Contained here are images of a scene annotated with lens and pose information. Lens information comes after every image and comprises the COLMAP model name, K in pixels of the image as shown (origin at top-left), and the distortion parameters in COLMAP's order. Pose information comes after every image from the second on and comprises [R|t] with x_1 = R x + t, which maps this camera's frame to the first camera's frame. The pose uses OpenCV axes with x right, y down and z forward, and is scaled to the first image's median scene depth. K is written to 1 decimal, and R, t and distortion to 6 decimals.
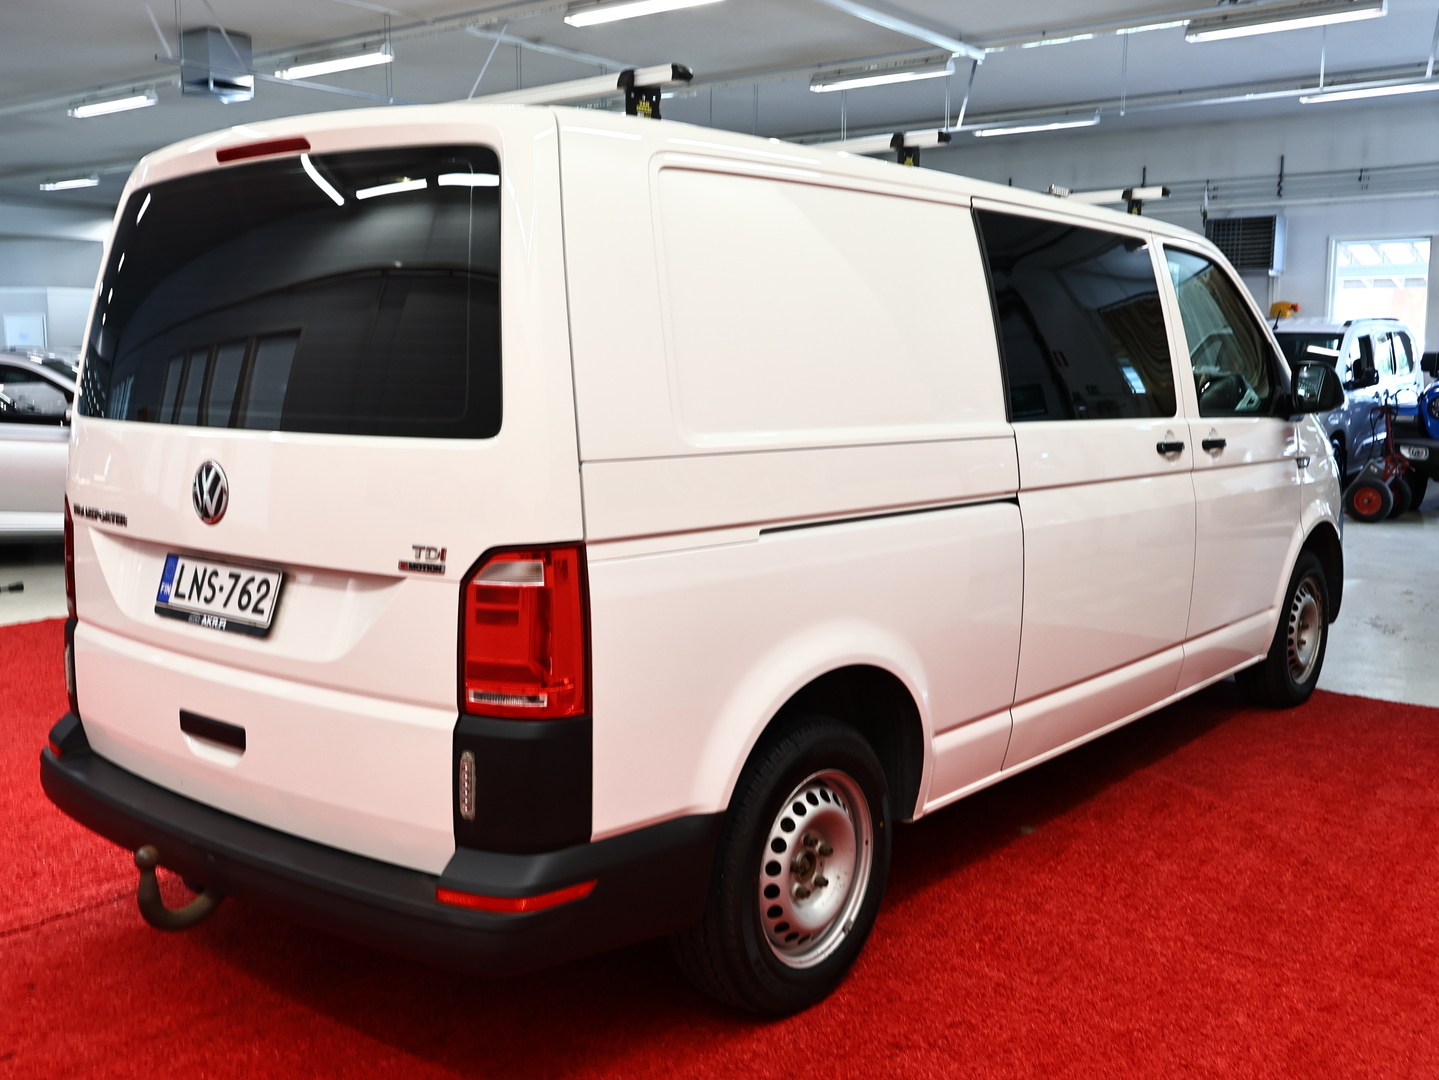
lens RADIAL K [[1483.5, 0, 719.5], [0, 1483.5, 540.0], [0, 0, 1]] dist [-0.066876, -0.003098]
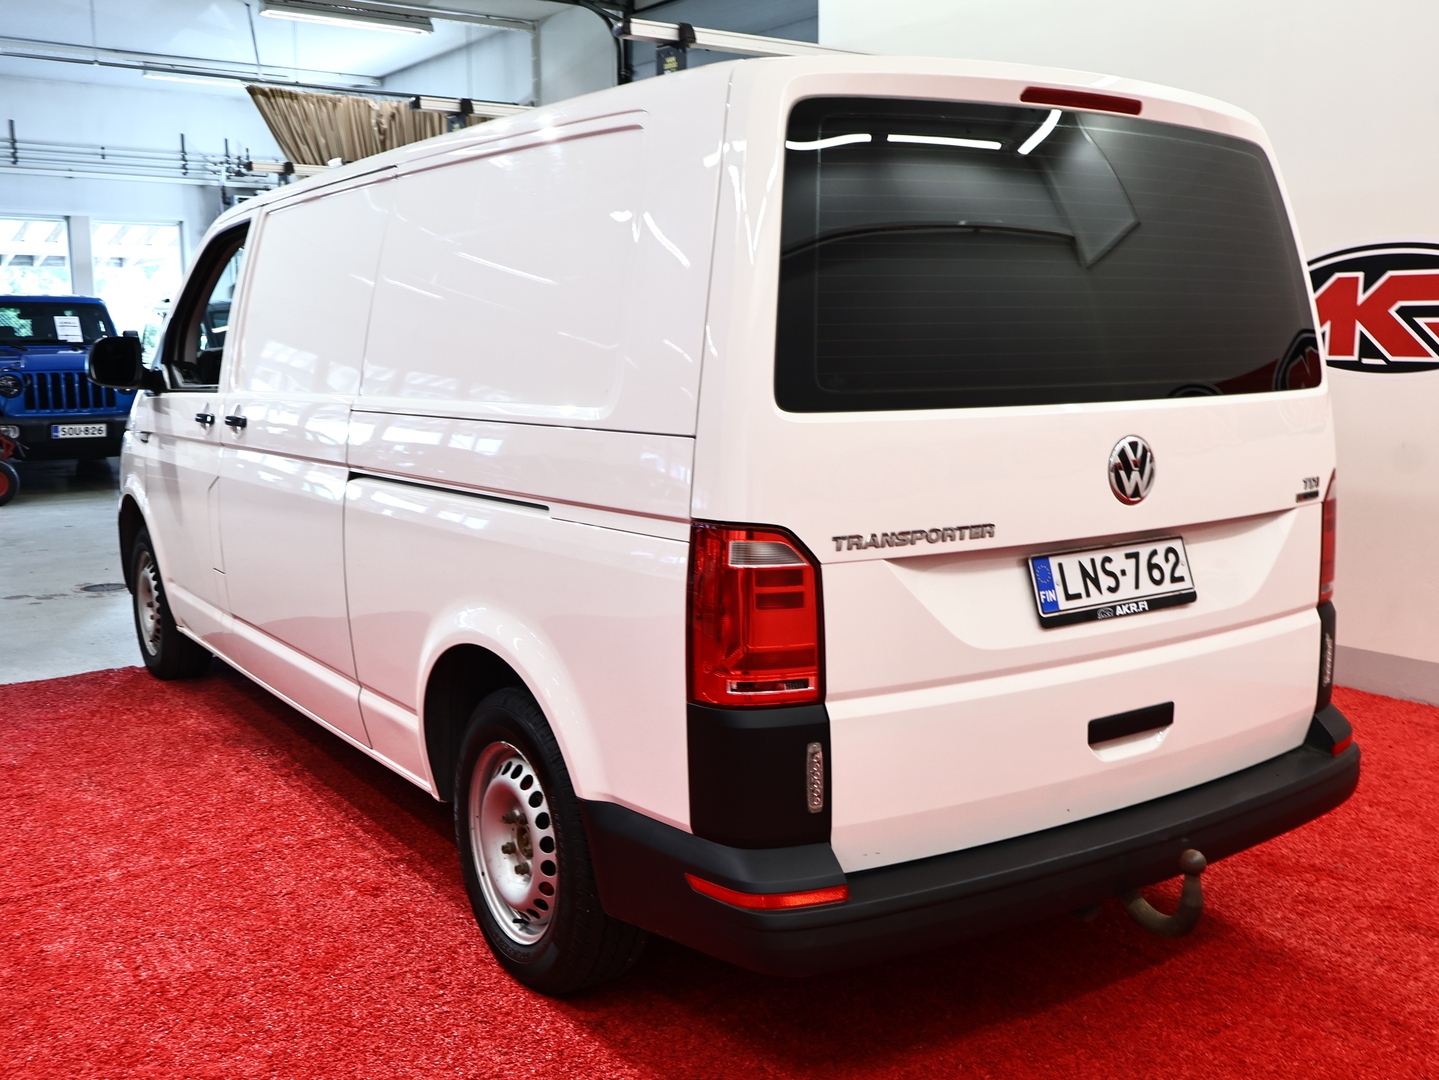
lens RADIAL K [[1408.2, 0, 719.5], [0, 1408.2, 540.0], [0, 0, 1]] dist [-0.010909, -0.005796]
pose [[0.283055, -0.149670, 0.947354, -1.256798], [0.128497, 0.984762, 0.117187, -0.125460], [-0.950457, 0.088562, 0.297974, 0.973560]]
